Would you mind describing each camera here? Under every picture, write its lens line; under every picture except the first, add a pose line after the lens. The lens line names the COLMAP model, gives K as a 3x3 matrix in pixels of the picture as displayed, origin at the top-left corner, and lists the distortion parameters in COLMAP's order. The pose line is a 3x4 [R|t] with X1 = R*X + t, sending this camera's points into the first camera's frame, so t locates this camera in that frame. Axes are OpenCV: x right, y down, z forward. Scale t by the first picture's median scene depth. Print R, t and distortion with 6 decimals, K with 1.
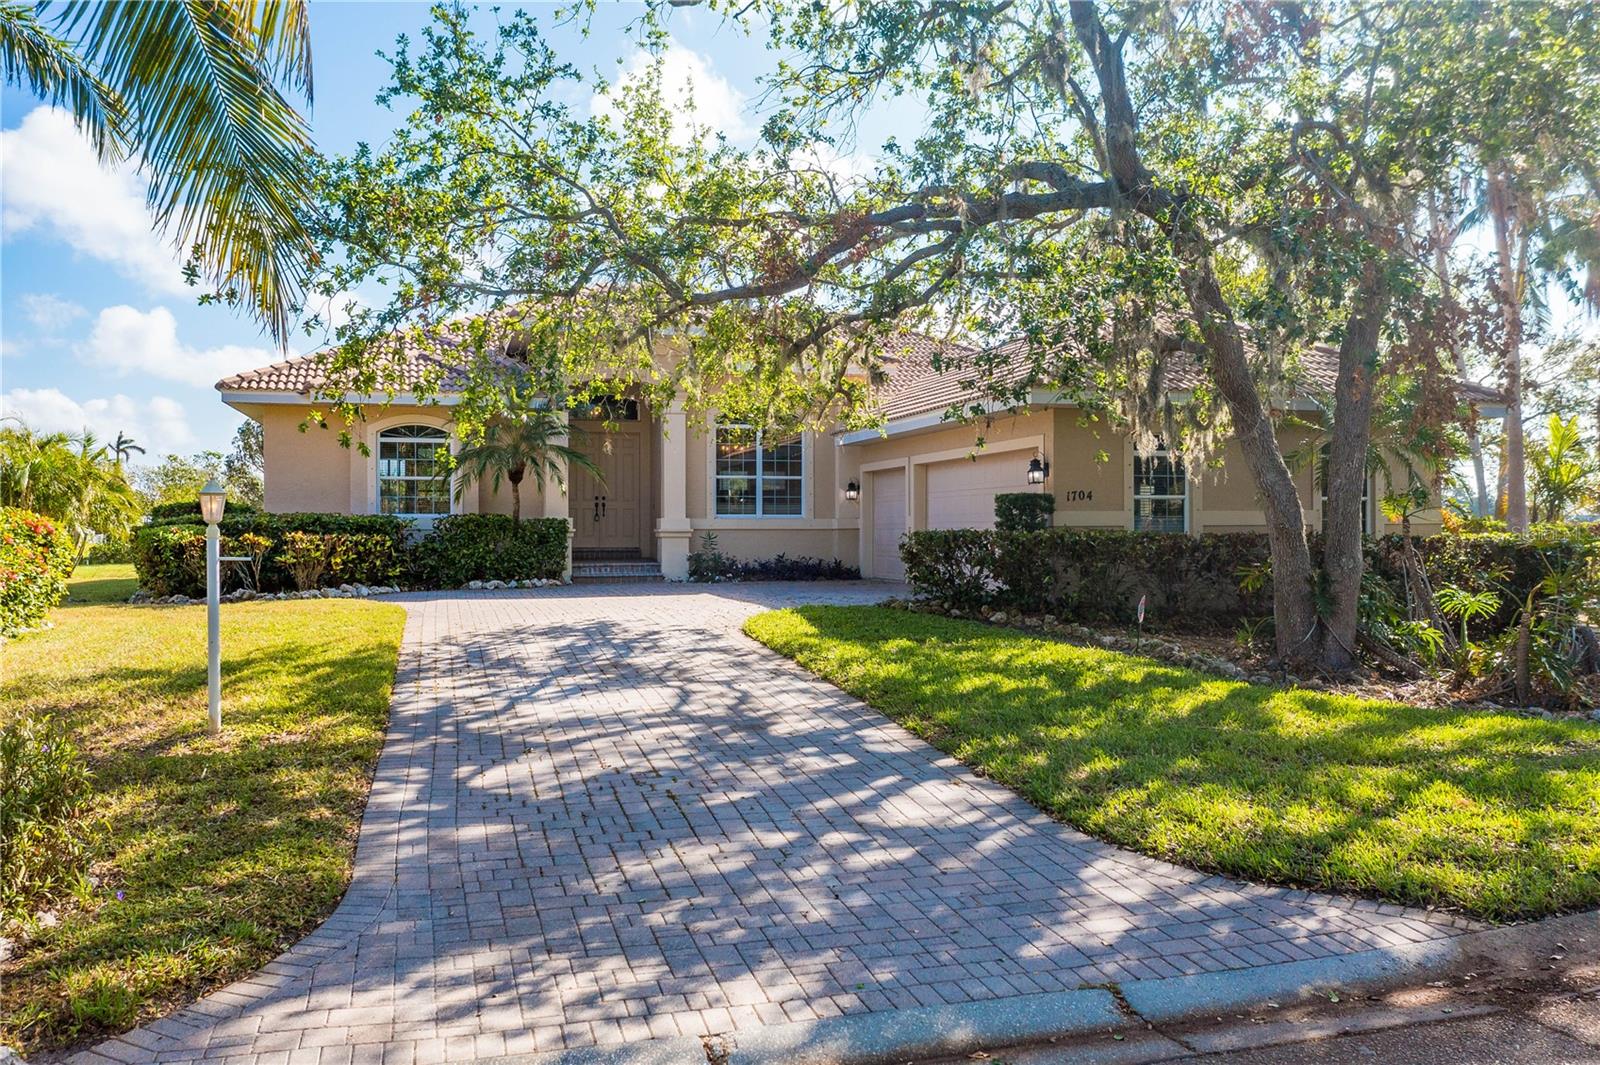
lens RADIAL K [[1242.9, 0, 800.0], [0, 1242.9, 532.5], [0, 0, 1]] dist [-0.009739, 0.005360]
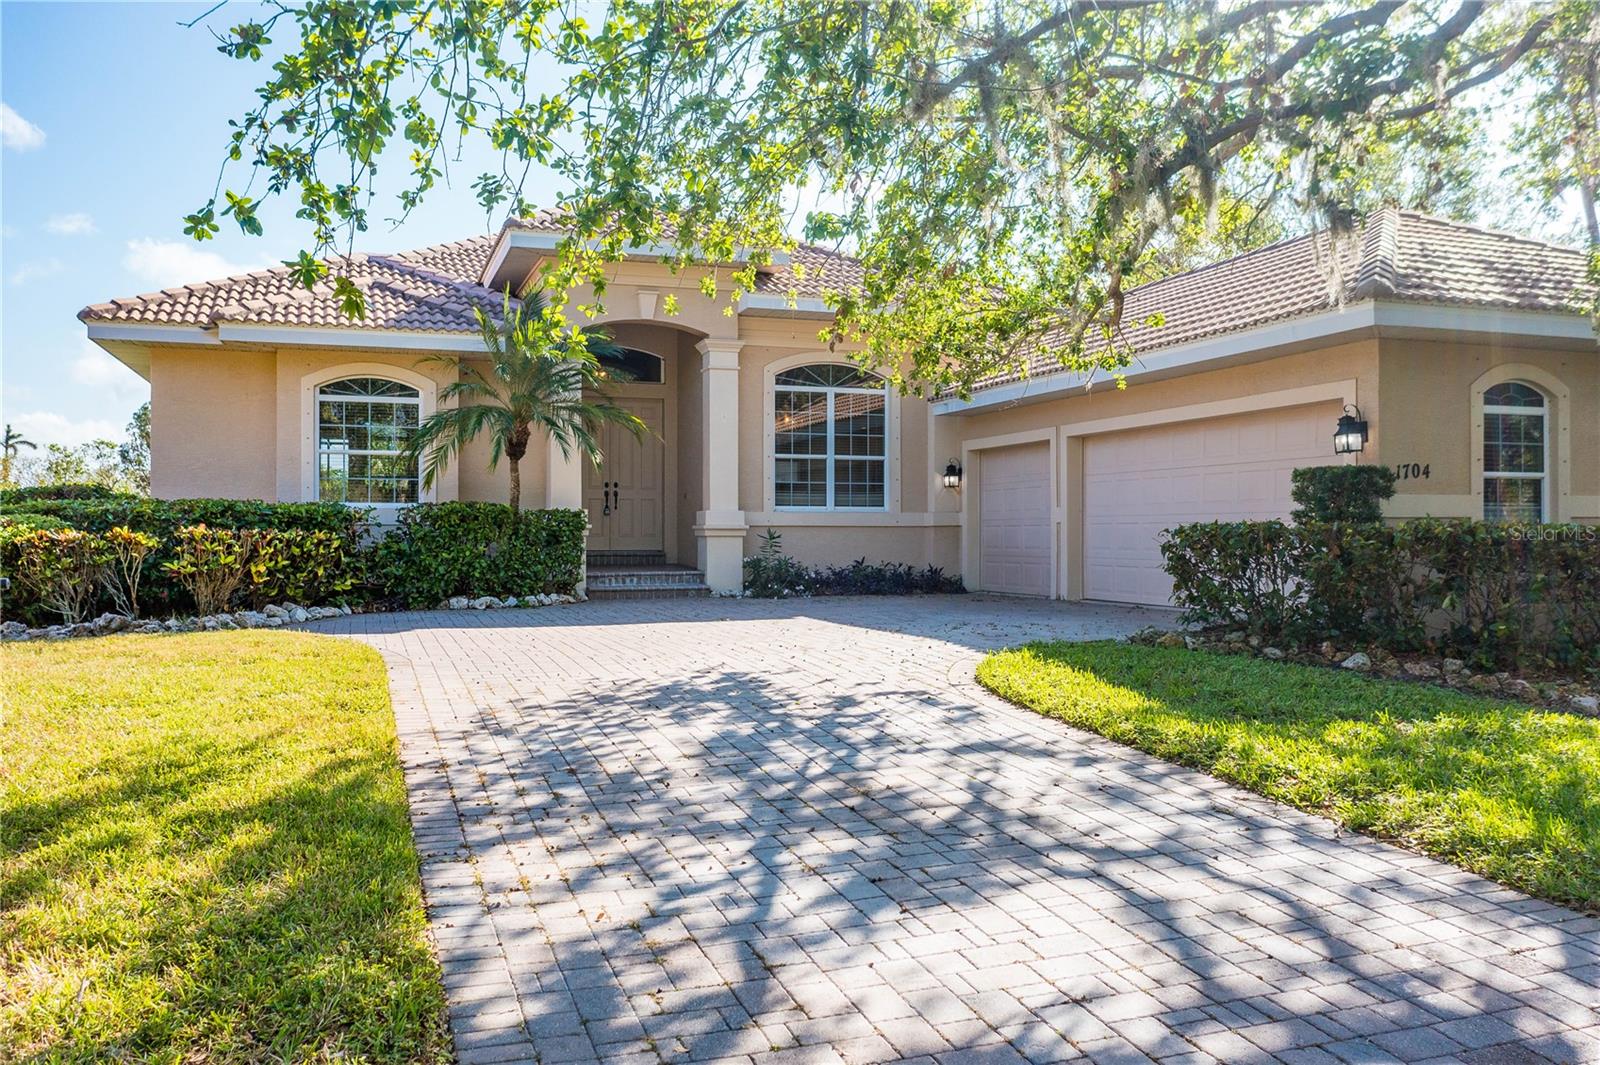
lens RADIAL K [[1249.4, 0, 800.0], [0, 1249.4, 532.5], [0, 0, 1]] dist [-0.018761, 0.005216]
pose [[0.998126, 0.001480, 0.061179, -0.111127], [-0.001275, 0.999993, -0.003391, 0.004425], [-0.061183, 0.003307, 0.998121, 0.282228]]
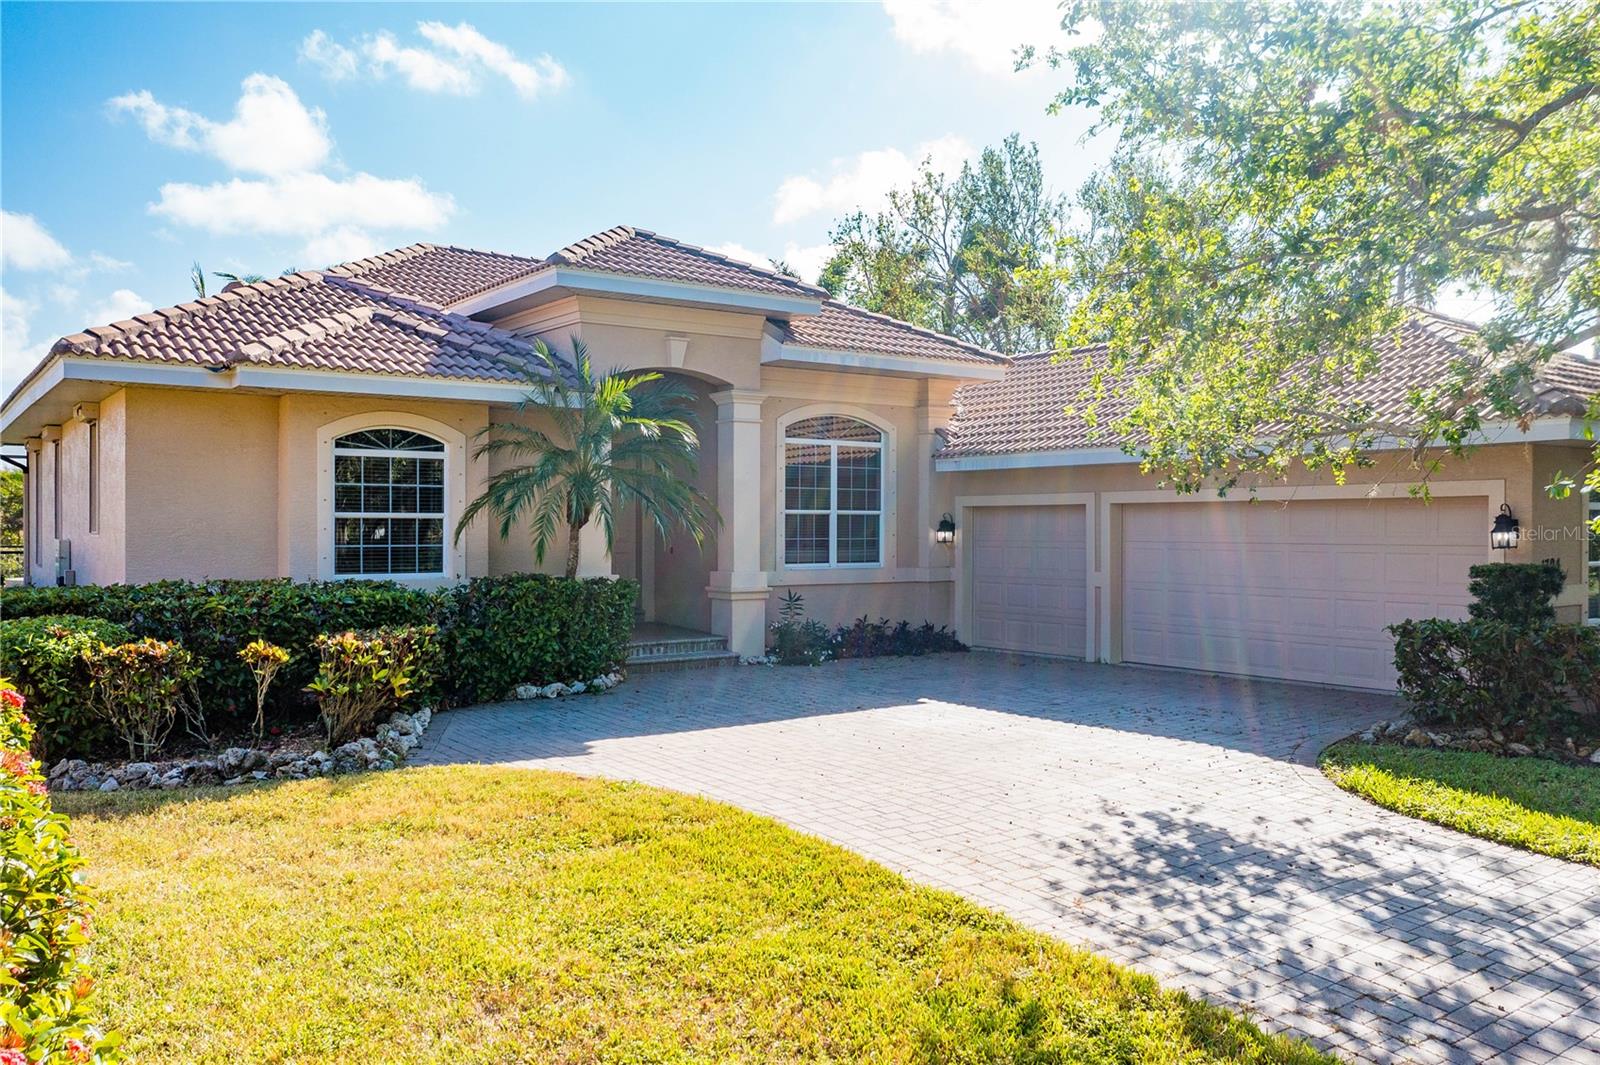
lens RADIAL K [[1242.9, 0, 800.0], [0, 1242.9, 532.5], [0, 0, 1]] dist [-0.009739, 0.005360]
pose [[0.939953, 0.001730, 0.341301, -0.342100], [-0.002421, 0.999996, 0.001599, -0.038319], [-0.341297, -0.002329, 0.939953, 0.368479]]
